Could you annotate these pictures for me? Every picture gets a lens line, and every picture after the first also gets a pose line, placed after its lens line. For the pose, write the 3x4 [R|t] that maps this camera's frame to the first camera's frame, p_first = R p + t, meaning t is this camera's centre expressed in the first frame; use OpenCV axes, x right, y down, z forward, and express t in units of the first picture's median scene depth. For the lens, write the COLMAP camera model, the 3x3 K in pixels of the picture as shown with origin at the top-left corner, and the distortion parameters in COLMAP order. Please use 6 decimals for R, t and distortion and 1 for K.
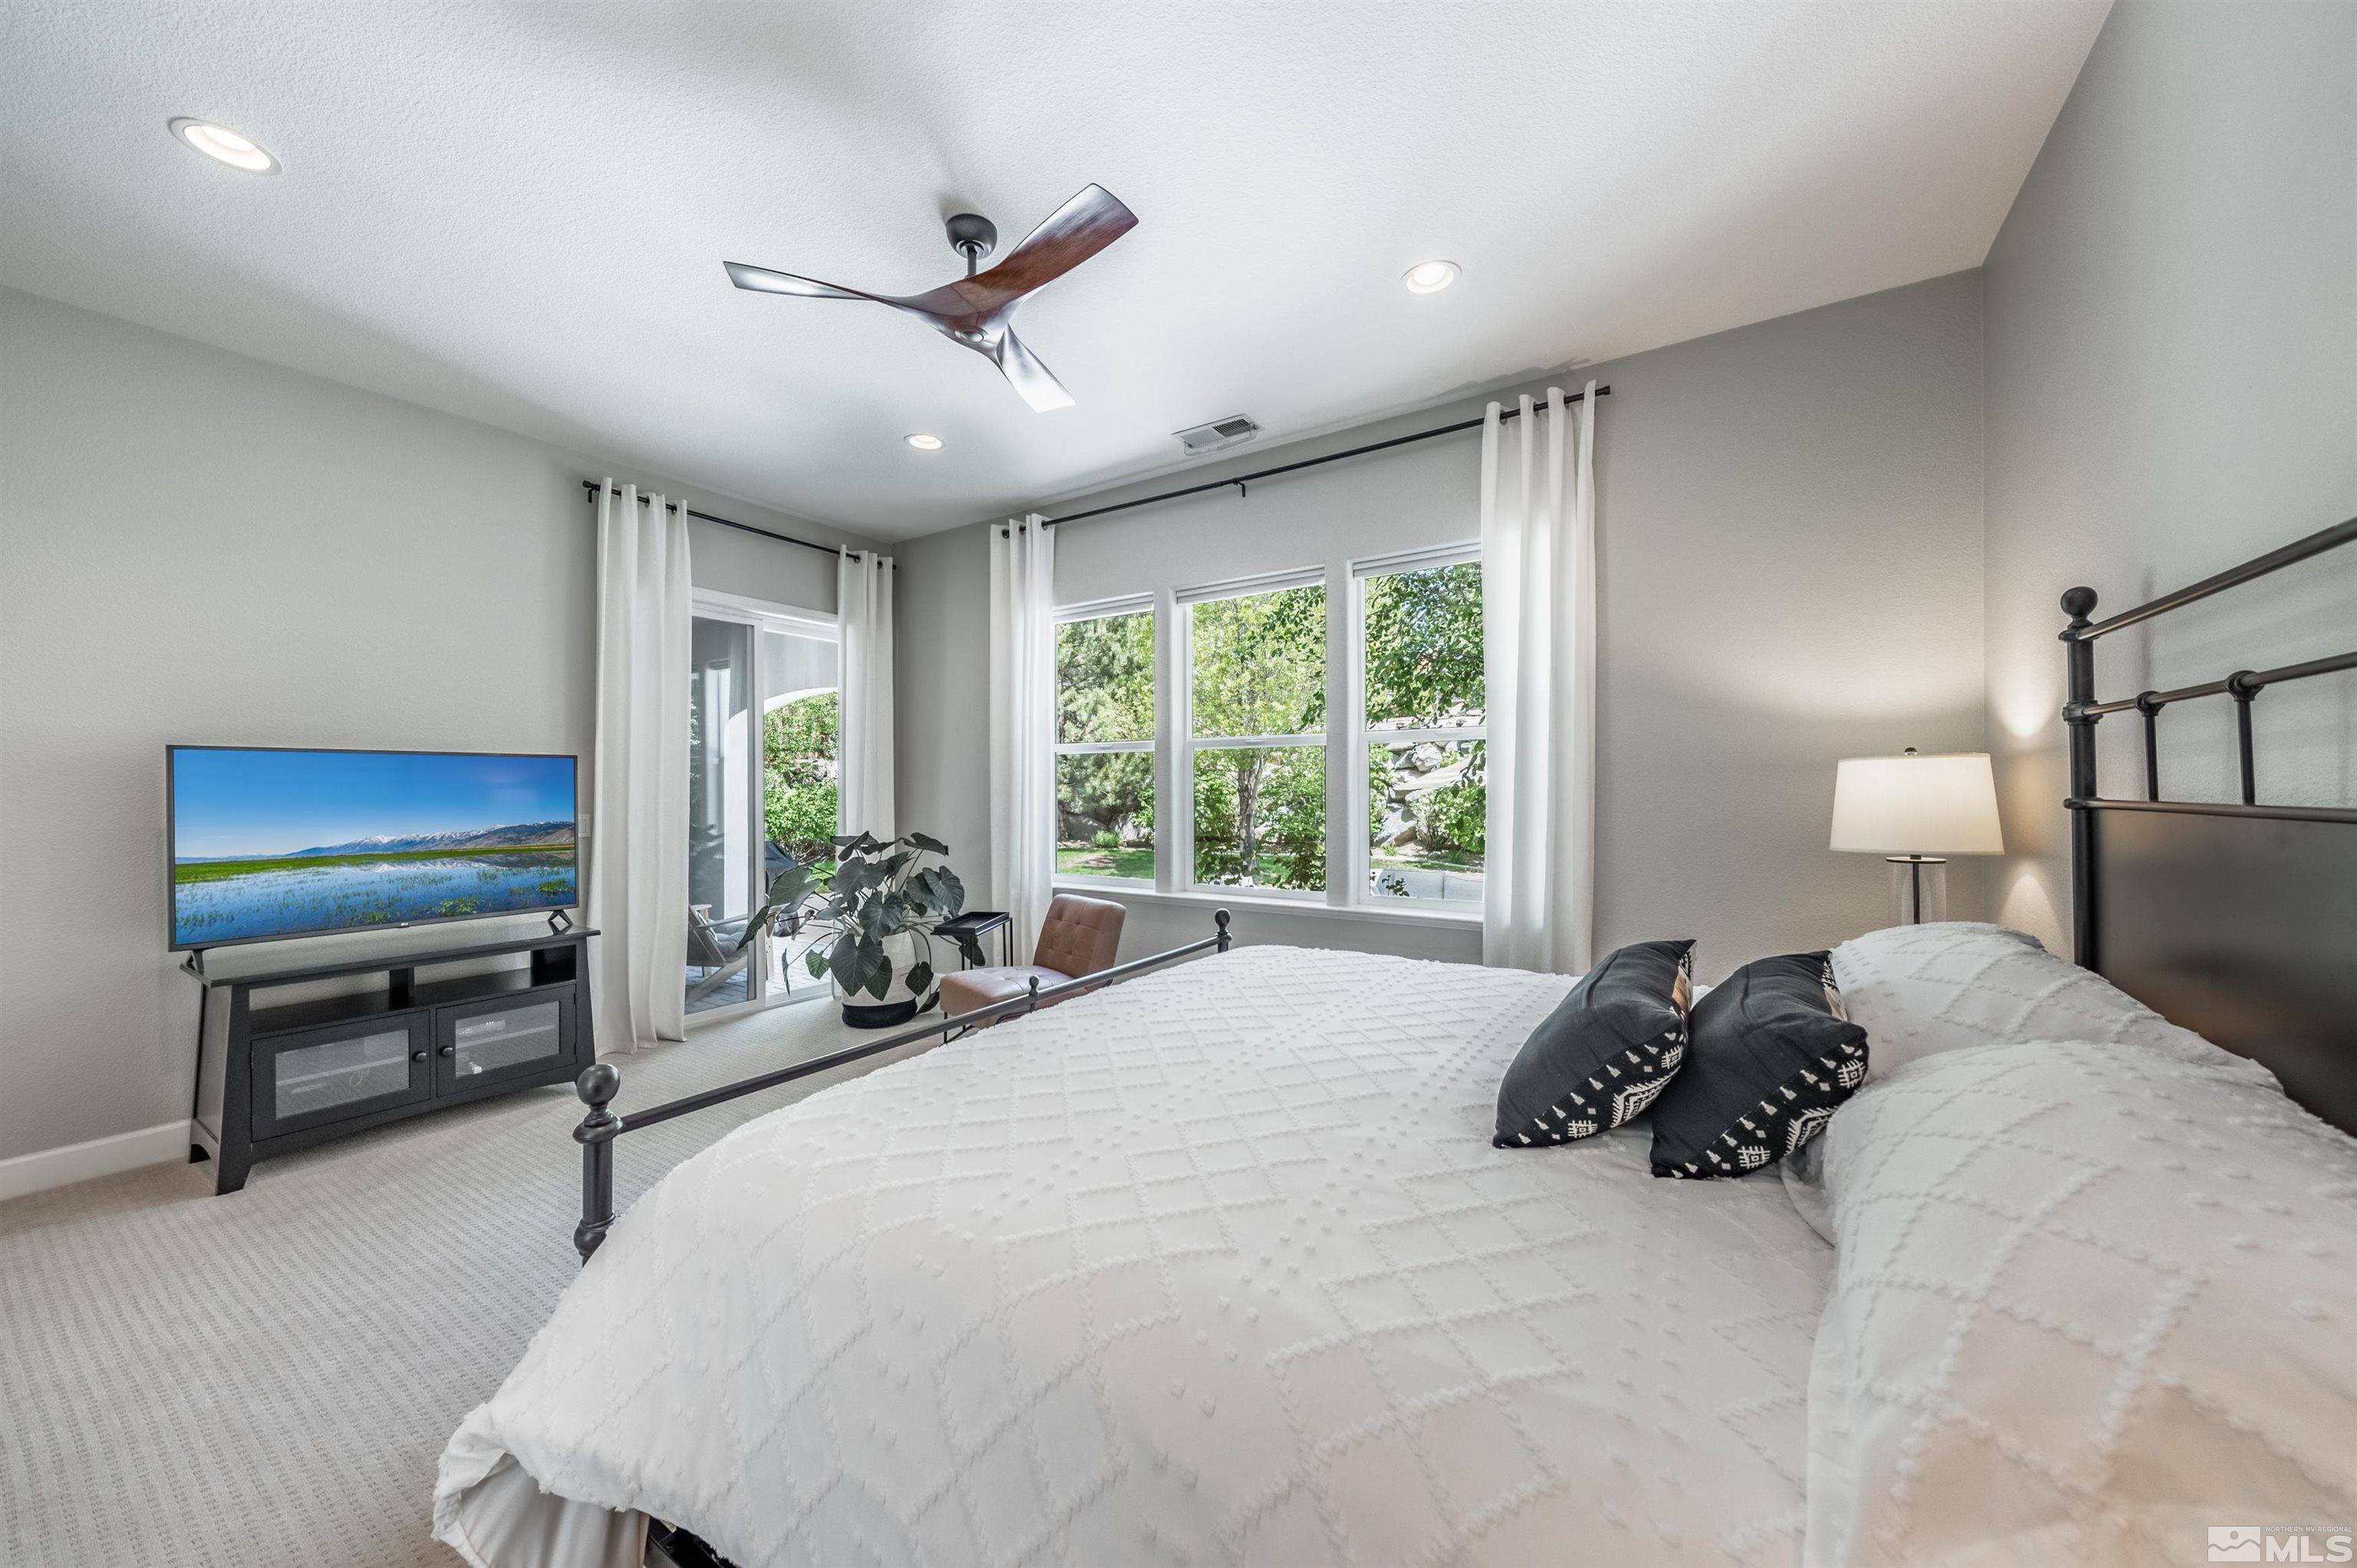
lens RADIAL K [[818.0, 0, 1176.5], [0, 818.0, 792.3], [0, 0, 1]] dist [0.011646, -0.004850]
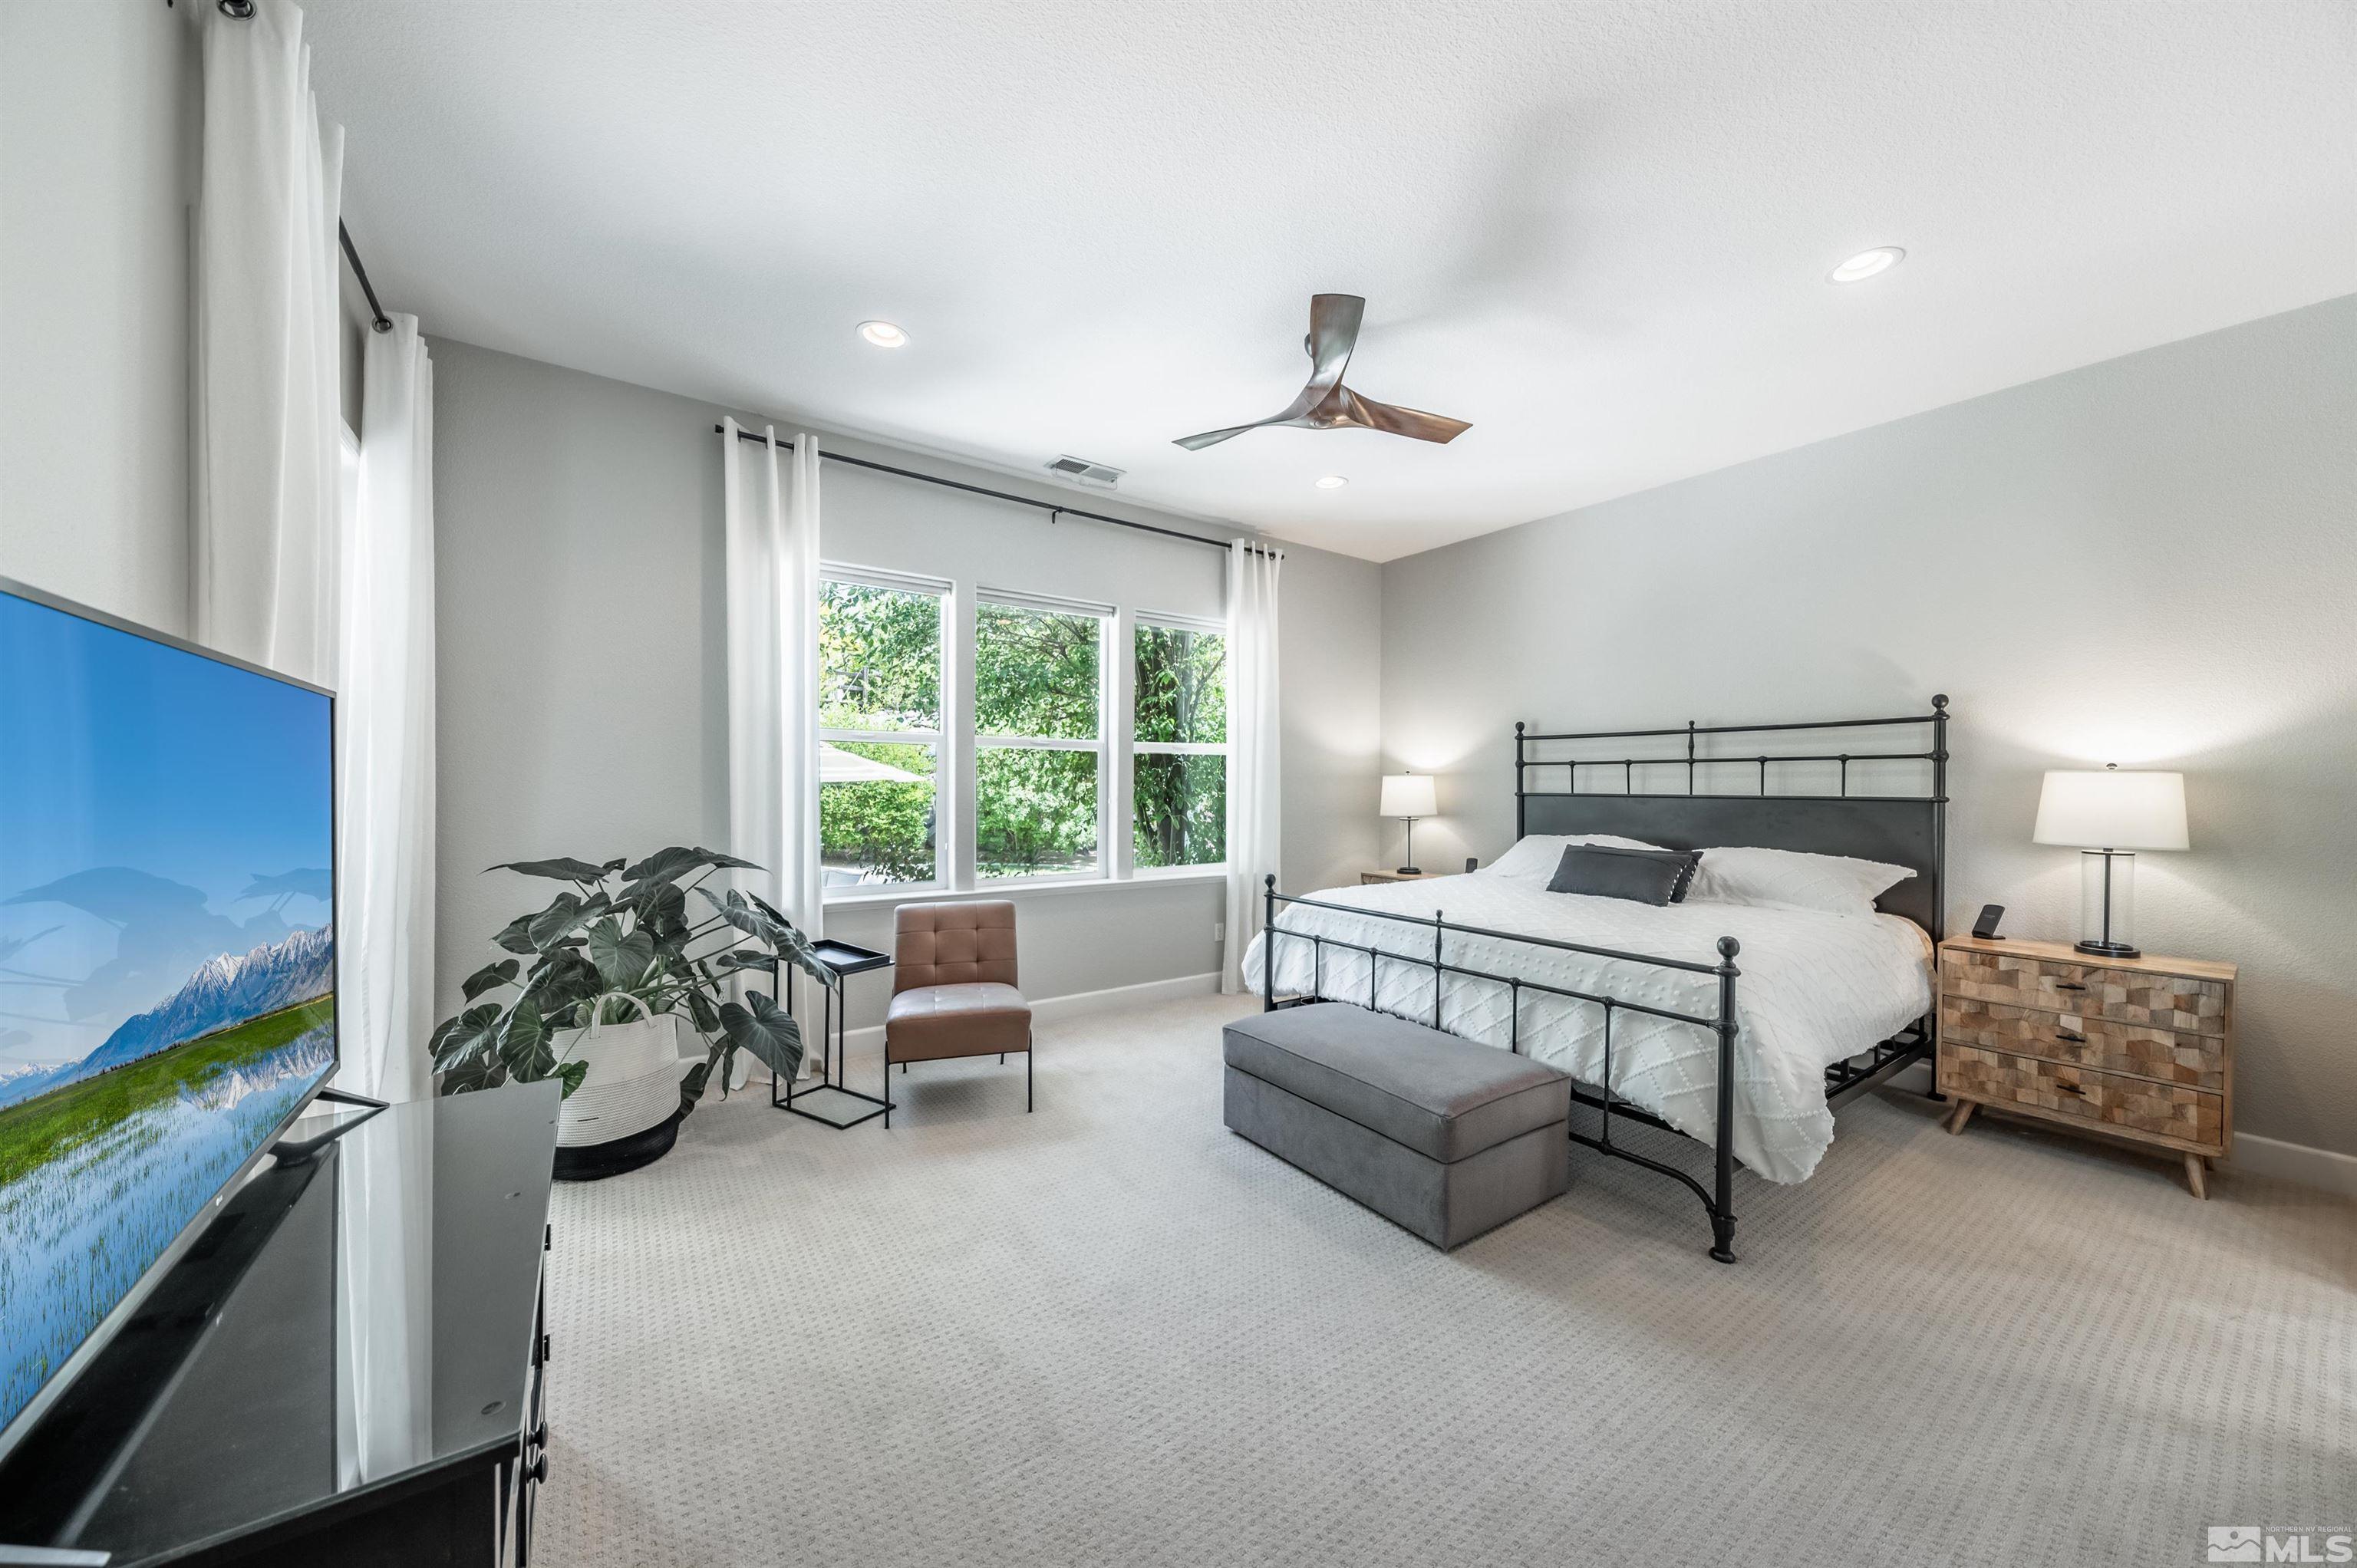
lens RADIAL K [[818.0, 0, 1176.5], [0, 818.0, 792.3], [0, 0, 1]] dist [0.011646, -0.004850]
pose [[0.374426, 0.006604, 0.927233, -1.058398], [0.006658, 0.999930, -0.009810, 0.010651], [-0.927233, 0.009847, 0.374356, 0.542205]]
